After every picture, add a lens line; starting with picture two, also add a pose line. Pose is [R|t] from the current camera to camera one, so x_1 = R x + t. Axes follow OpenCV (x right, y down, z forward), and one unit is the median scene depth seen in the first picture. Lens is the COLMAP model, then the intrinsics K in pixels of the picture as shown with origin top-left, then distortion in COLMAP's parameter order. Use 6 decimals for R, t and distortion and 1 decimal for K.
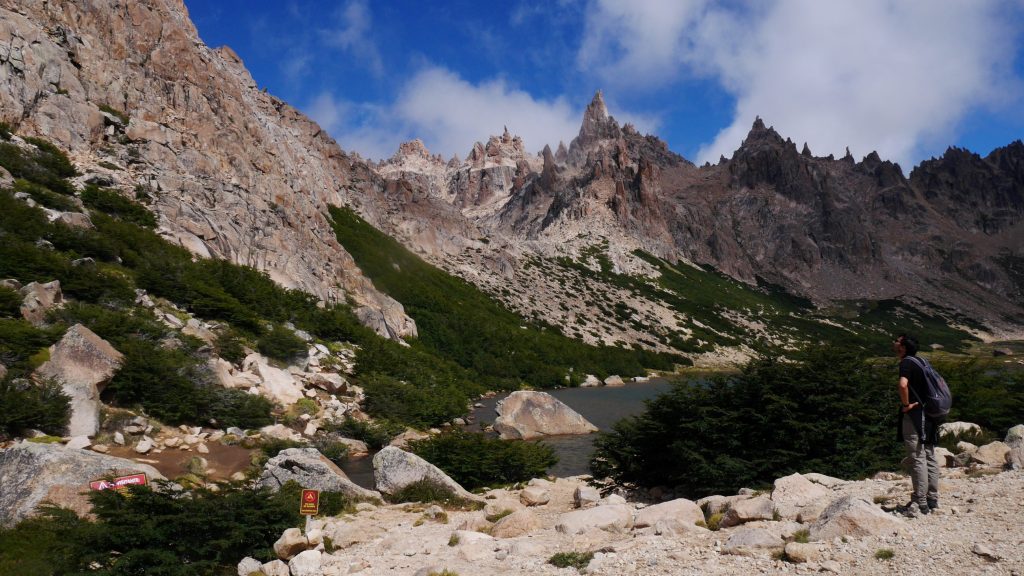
lens RADIAL K [[785.4, 0, 512.0], [0, 785.4, 288.0], [0, 0, 1]] dist [-0.007827, -0.006539]
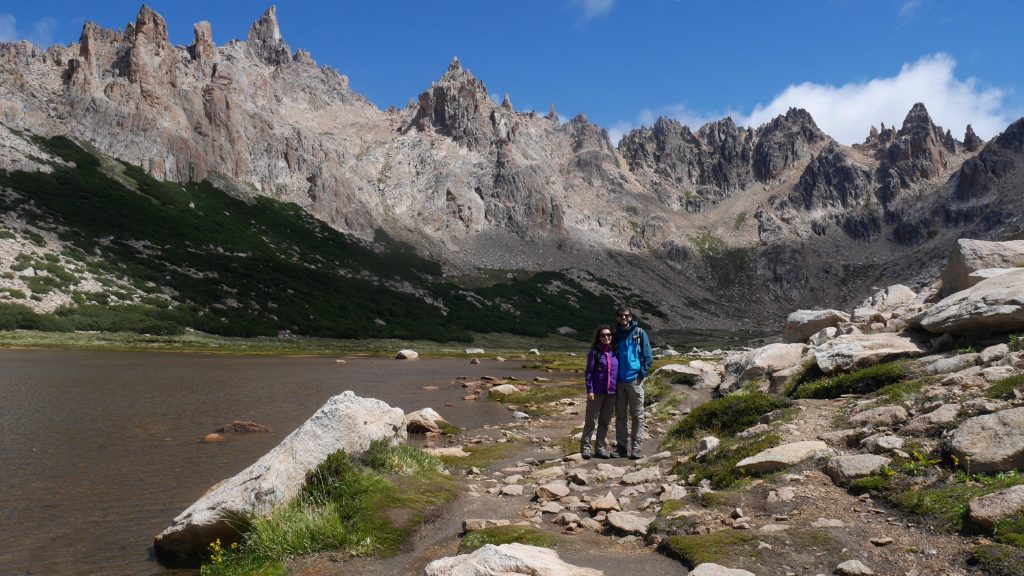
lens RADIAL K [[785.4, 0, 512.0], [0, 785.4, 288.0], [0, 0, 1]] dist [-0.007827, -0.006539]
pose [[0.957309, 0.045926, 0.285396, 0.173098], [-0.050617, 0.998677, 0.009077, 0.019454], [-0.284602, -0.023135, 0.958367, 0.211581]]
